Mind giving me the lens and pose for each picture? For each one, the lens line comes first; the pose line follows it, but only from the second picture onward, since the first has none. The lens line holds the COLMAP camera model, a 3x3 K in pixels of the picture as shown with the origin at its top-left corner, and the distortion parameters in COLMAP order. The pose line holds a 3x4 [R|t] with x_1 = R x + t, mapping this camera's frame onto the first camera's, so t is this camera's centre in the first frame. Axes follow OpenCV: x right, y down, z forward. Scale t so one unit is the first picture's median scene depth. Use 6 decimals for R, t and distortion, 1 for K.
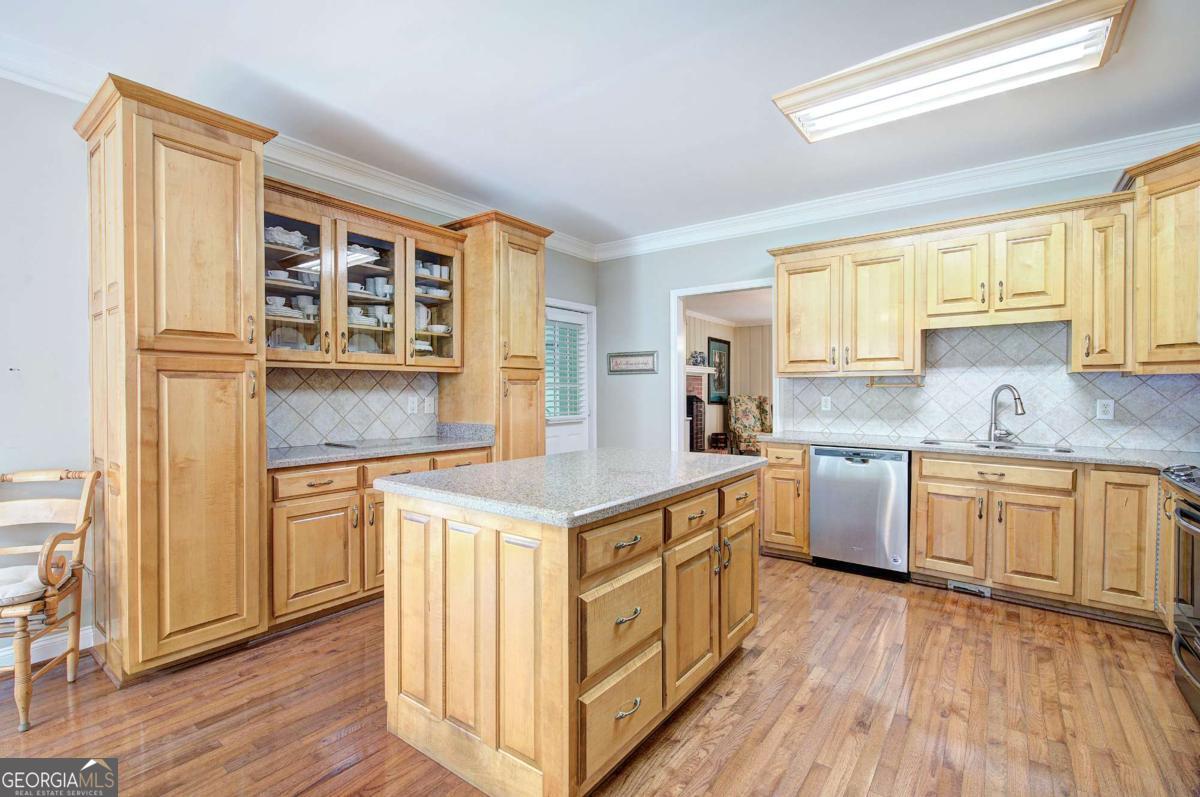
lens RADIAL K [[536.3, 0, 604.3], [0, 536.3, 396.7], [0, 0, 1]] dist [-0.002175, 0.000243]
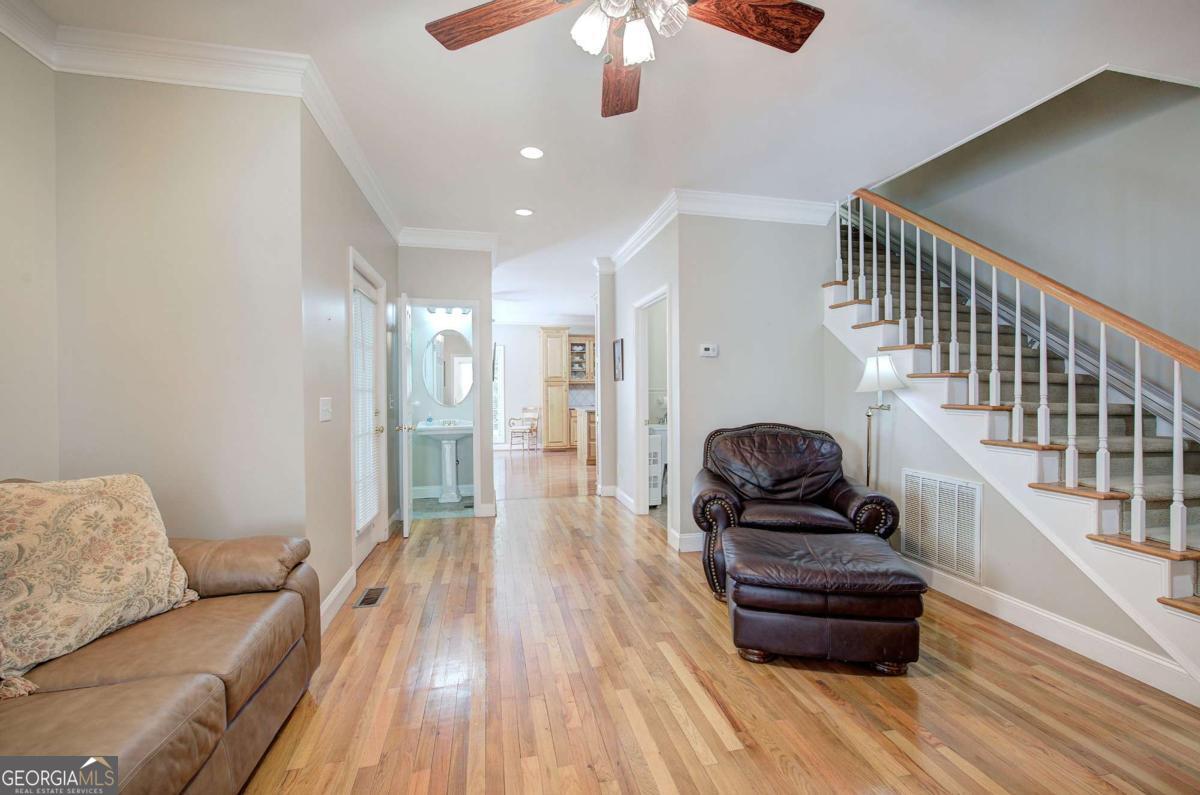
lens RADIAL K [[508.5, 0, 608.5], [0, 508.5, 397.8], [0, 0, 1]] dist [-0.003003, 0.000850]
pose [[0.765982, 0.007402, -0.642820, 1.648936], [-0.000346, 0.999938, 0.011102, 0.006004], [0.642862, -0.008281, 0.765937, -1.400893]]
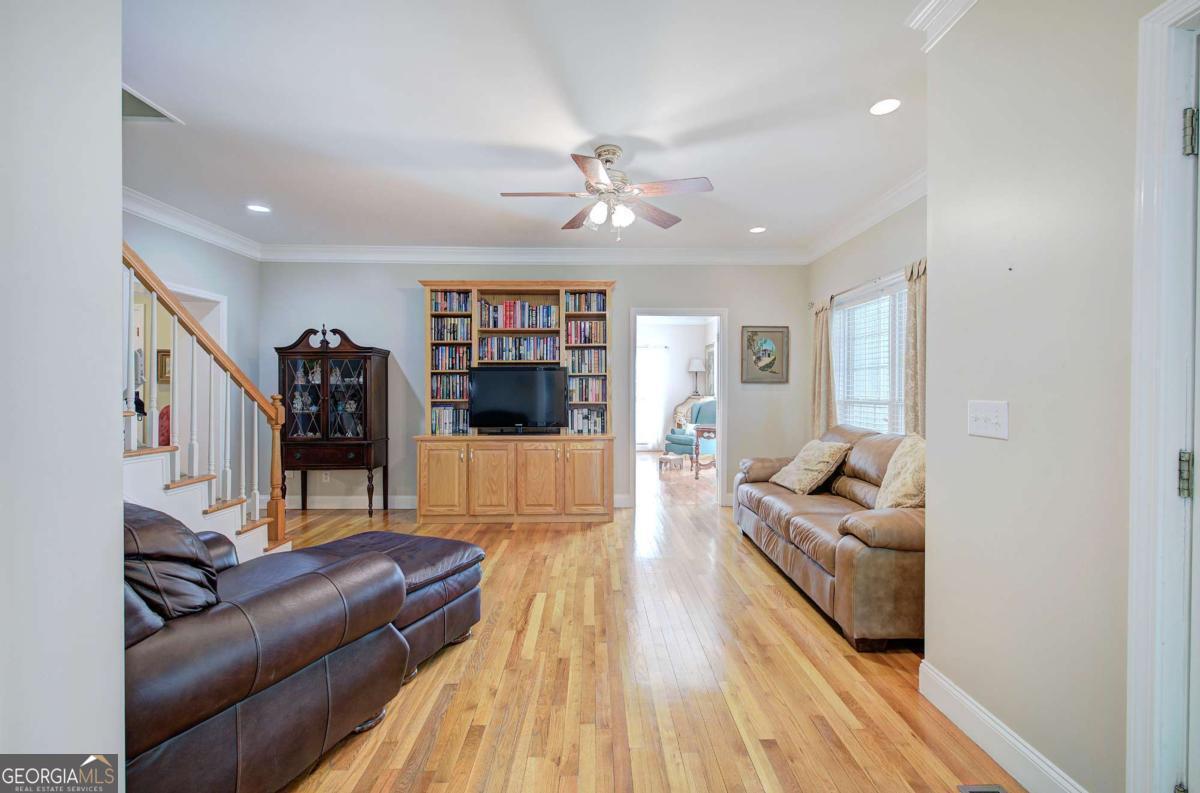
lens RADIAL K [[508.5, 0, 604.9], [0, 508.5, 393.9], [0, 0, 1]] dist [-0.003003, 0.000850]
pose [[-0.618644, -0.000856, 0.785671, 0.608496], [0.006266, 0.999962, 0.006023, 0.004311], [-0.785647, 0.008649, -0.618615, -0.432483]]
